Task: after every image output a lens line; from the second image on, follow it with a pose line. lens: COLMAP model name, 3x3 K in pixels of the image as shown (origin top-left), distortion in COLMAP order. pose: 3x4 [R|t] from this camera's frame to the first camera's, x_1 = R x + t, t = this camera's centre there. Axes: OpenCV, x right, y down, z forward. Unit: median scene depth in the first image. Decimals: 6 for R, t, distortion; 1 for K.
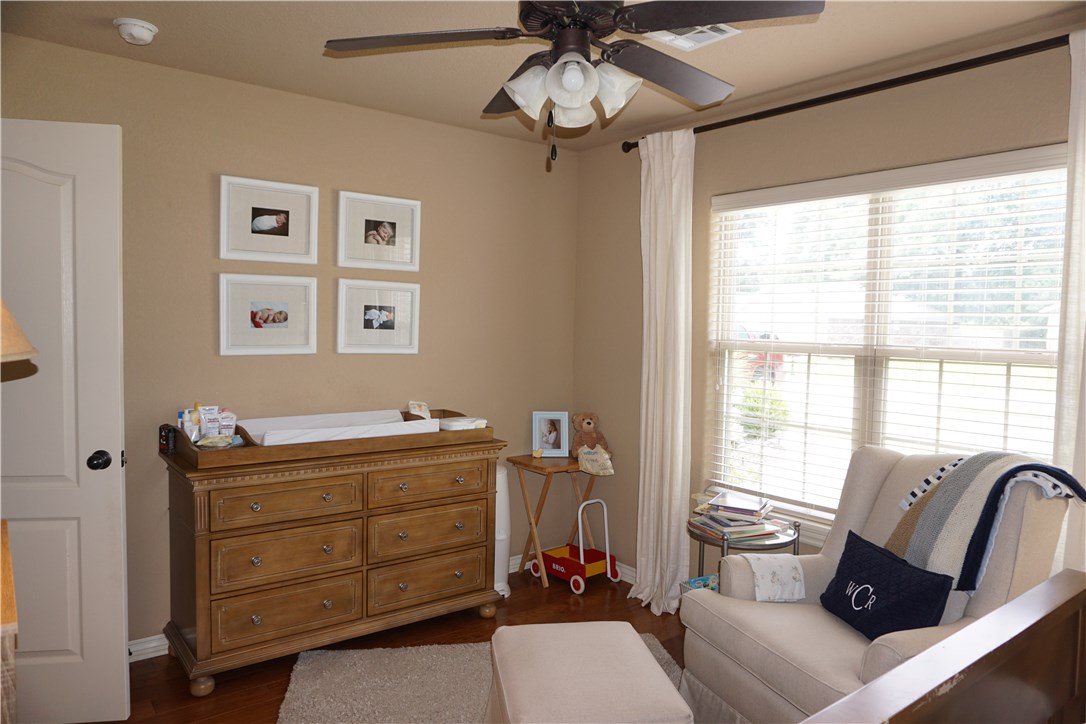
lens RADIAL K [[724.4, 0, 536.6], [0, 724.4, 366.3], [0, 0, 1]] dist [-0.049546, 0.039783]
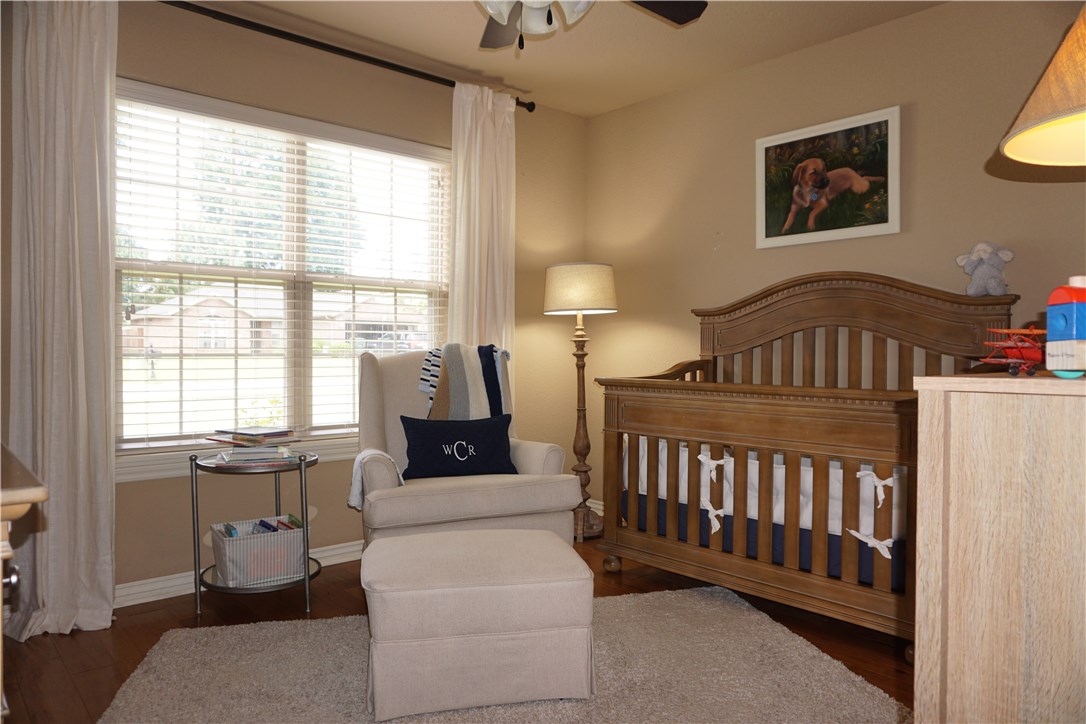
lens RADIAL K [[724.4, 0, 546.4], [0, 724.4, 365.3], [0, 0, 1]] dist [-0.049546, 0.039783]
pose [[-0.051772, -0.031858, 0.998151, -0.685254], [0.058090, 0.997703, 0.034857, 0.097538], [-0.996968, 0.059787, -0.049802, 0.692261]]
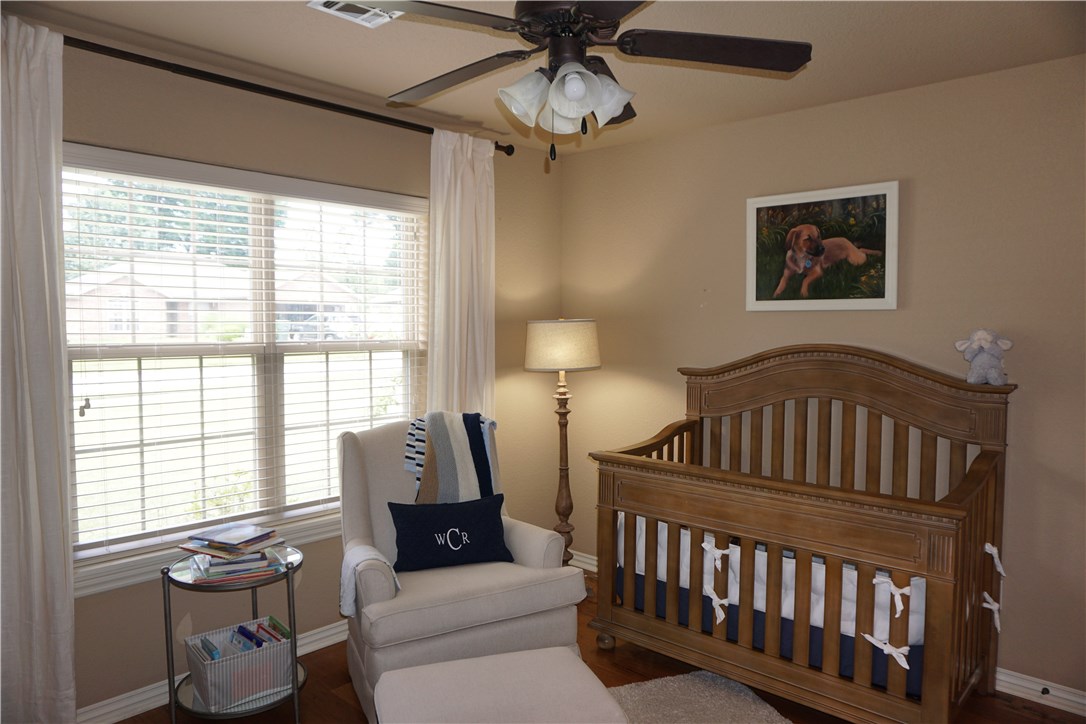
lens RADIAL K [[724.4, 0, 547.8], [0, 724.4, 364.2], [0, 0, 1]] dist [-0.049546, 0.039783]
pose [[-0.155193, -0.068972, 0.985474, -0.618281], [0.056443, 0.995311, 0.078549, -0.057627], [-0.986270, 0.067814, -0.150572, 0.775705]]
